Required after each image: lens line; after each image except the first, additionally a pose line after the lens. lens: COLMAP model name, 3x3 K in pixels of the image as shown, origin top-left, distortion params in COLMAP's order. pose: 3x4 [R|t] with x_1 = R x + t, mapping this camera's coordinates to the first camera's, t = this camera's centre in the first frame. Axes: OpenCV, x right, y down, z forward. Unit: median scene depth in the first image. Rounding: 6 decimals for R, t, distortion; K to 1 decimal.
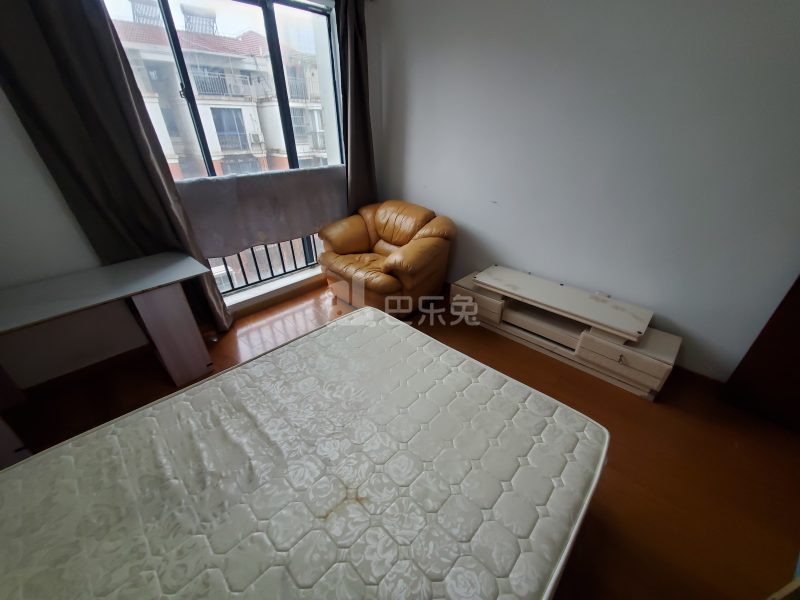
lens RADIAL K [[314.0, 0, 404.9], [0, 314.0, 305.0], [0, 0, 1]] dist [0.001504, -0.000116]
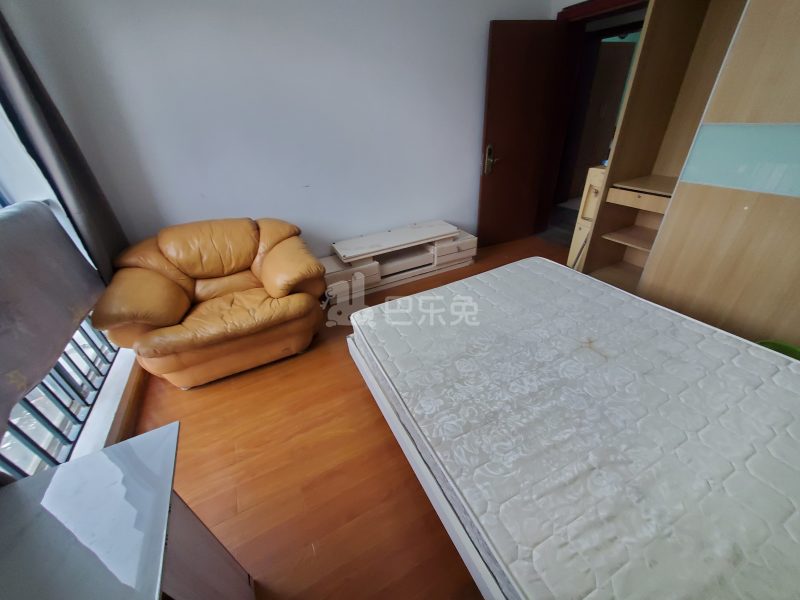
lens RADIAL K [[314.0, 0, 404.9], [0, 314.0, 305.0], [0, 0, 1]] dist [0.001504, -0.000116]
pose [[0.345865, -0.517569, 0.782624, -0.655966], [0.519937, 0.800047, 0.299316, -0.179221], [-0.781053, 0.303392, 0.545811, 0.356827]]
